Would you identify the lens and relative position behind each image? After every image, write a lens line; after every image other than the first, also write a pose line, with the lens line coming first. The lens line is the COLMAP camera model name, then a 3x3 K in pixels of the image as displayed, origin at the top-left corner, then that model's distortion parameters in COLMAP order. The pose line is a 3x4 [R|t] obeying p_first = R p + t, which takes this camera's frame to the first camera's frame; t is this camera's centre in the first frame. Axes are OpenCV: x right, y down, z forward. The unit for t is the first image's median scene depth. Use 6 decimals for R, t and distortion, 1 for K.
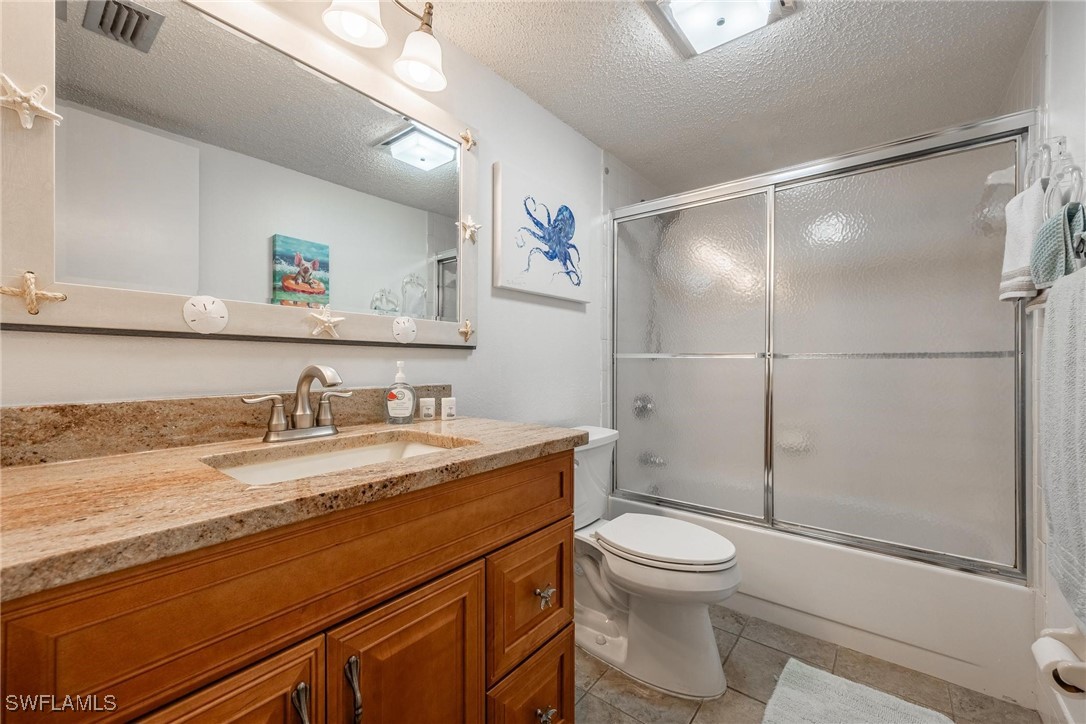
lens RADIAL K [[428.5, 0, 543.5], [0, 428.5, 362.2], [0, 0, 1]] dist [-0.003967, 0.000240]
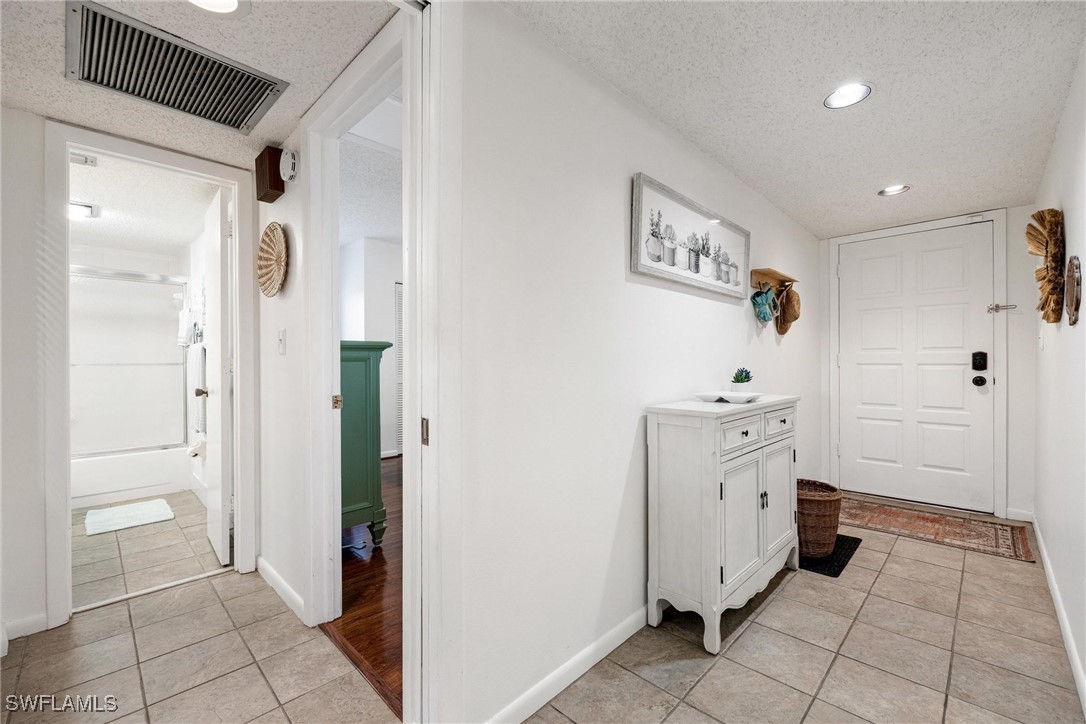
lens RADIAL K [[428.5, 0, 543.5], [0, 428.5, 362.2], [0, 0, 1]] dist [-0.003967, 0.000240]
pose [[0.068371, 0.002936, 0.997656, -1.049718], [0.006261, 0.999975, -0.003372, -0.005892], [-0.997640, 0.006476, 0.068351, -1.066235]]
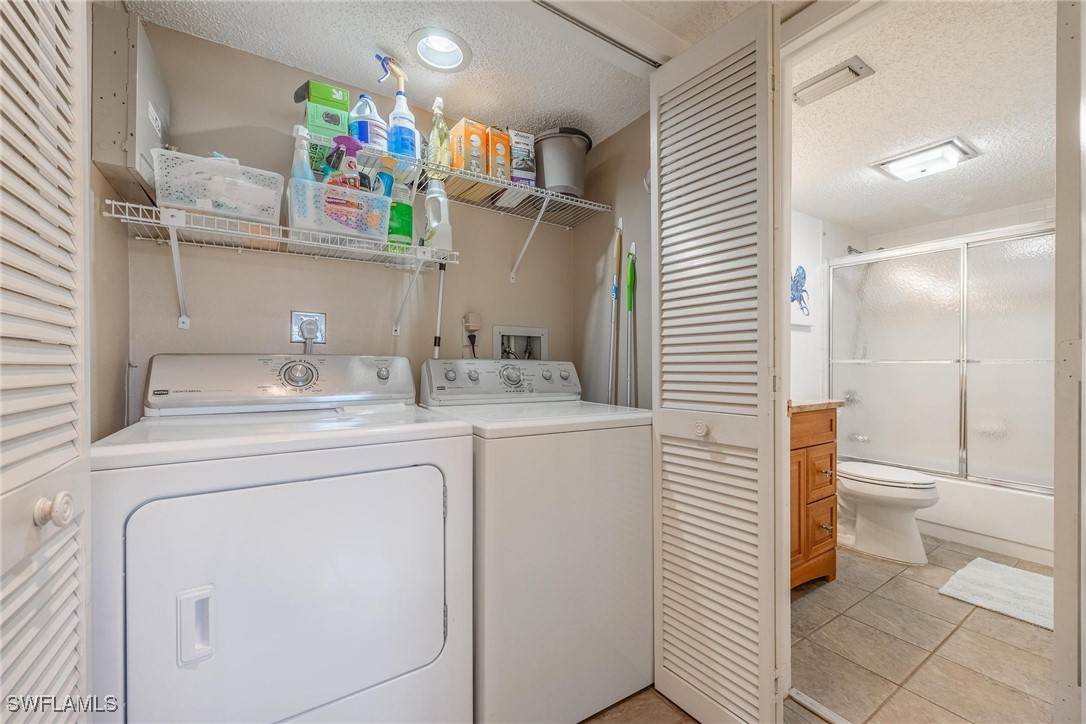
lens RADIAL K [[428.5, 0, 543.5], [0, 428.5, 362.2], [0, 0, 1]] dist [-0.003967, 0.000240]
pose [[0.952356, 0.002433, -0.304979, -0.355287], [-0.004132, 0.999979, -0.004925, -0.000117], [0.304960, 0.005951, 0.952346, -0.754852]]
